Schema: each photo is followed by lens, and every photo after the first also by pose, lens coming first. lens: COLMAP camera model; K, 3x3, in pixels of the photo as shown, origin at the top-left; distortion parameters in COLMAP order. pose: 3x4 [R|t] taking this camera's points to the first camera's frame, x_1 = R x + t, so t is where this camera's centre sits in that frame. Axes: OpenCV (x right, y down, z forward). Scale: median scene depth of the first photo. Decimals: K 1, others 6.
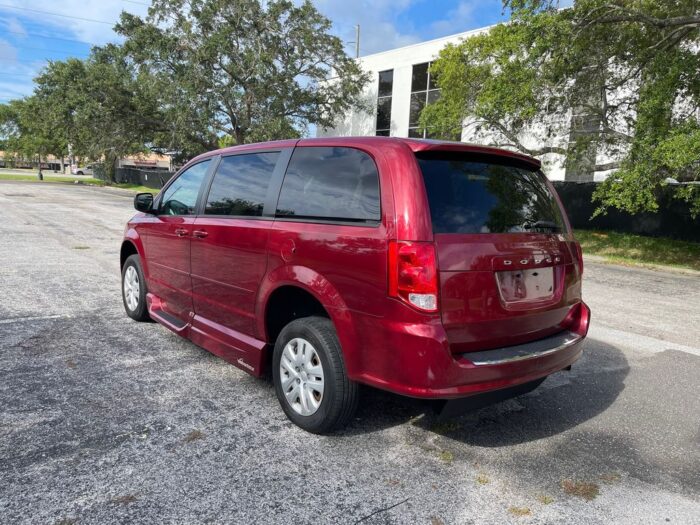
lens RADIAL K [[532.6, 0, 338.9], [0, 532.6, 262.1], [0, 0, 1]] dist [0.091351, -0.102561]
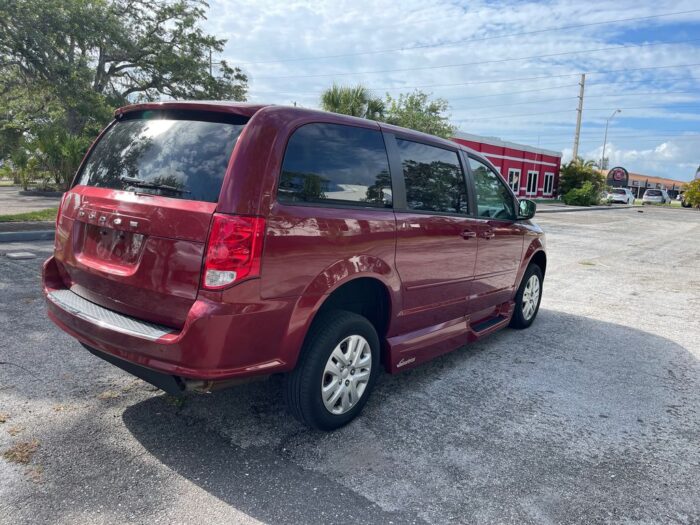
lens RADIAL K [[526.4, 0, 346.8], [0, 526.4, 259.5], [0, 0, 1]] dist [0.090930, -0.118213]
pose [[0.216949, 0.106928, -0.970309, 0.888736], [-0.181161, 0.981126, 0.067614, -0.045574], [0.959226, 0.161114, 0.232225, 0.789637]]
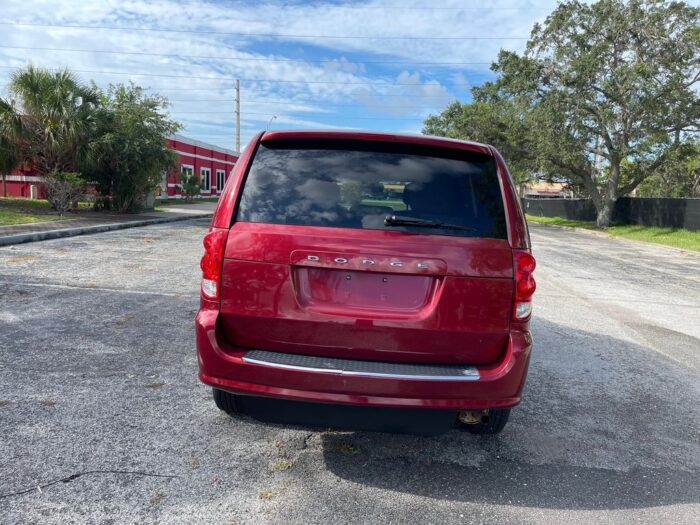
lens RADIAL K [[526.4, 0, 346.8], [0, 526.4, 259.5], [0, 0, 1]] dist [0.090930, -0.118213]
pose [[0.751967, 0.069365, -0.655541, 0.579044], [-0.107105, 0.994091, -0.017672, 0.008313], [0.650441, 0.083501, 0.754953, 0.238389]]
